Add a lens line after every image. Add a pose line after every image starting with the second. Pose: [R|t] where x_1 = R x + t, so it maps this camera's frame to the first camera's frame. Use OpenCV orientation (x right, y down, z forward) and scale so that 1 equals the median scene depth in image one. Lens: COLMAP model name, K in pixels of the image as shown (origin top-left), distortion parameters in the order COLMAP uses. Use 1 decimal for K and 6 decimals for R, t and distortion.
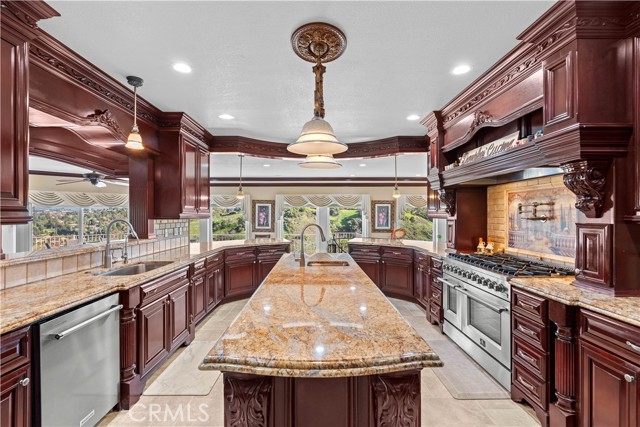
lens RADIAL K [[310.2, 0, 317.0], [0, 310.2, 214.3], [0, 0, 1]] dist [0.020619, 0.000561]
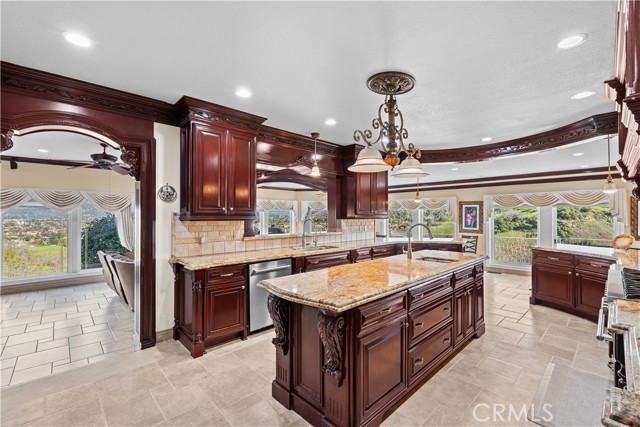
lens RADIAL K [[285.5, 0, 317.7], [0, 285.5, 214.0], [0, 0, 1]] dist [0.000124, -0.000712]
pose [[0.688547, -0.005850, -0.725168, 0.270052], [0.001739, 0.999978, -0.006415, 0.000743], [0.725189, 0.003156, 0.688542, -0.013634]]
